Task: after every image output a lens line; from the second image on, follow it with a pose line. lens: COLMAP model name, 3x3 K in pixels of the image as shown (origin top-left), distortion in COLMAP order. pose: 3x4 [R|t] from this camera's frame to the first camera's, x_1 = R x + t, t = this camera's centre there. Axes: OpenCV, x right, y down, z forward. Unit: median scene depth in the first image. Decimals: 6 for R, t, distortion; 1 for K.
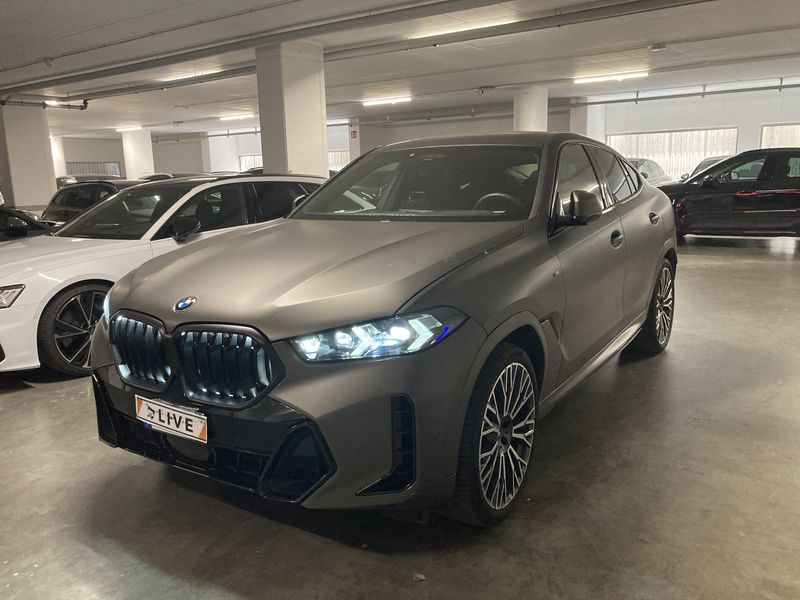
lens RADIAL K [[661.1, 0, 400.9], [0, 661.1, 315.2], [0, 0, 1]] dist [0.002186, 0.013522]
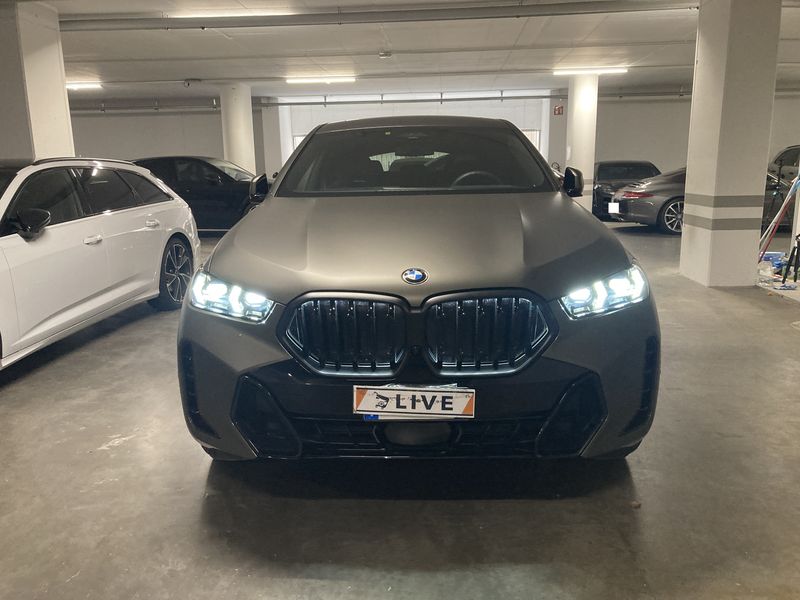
lens RADIAL K [[661.1, 0, 400.9], [0, 661.1, 315.2], [0, 0, 1]] dist [0.002186, 0.013522]
pose [[0.853299, -0.100454, 0.511653, -0.513533], [0.103393, 0.994379, 0.022796, 0.009844], [-0.511067, 0.033450, 0.858889, 0.144117]]
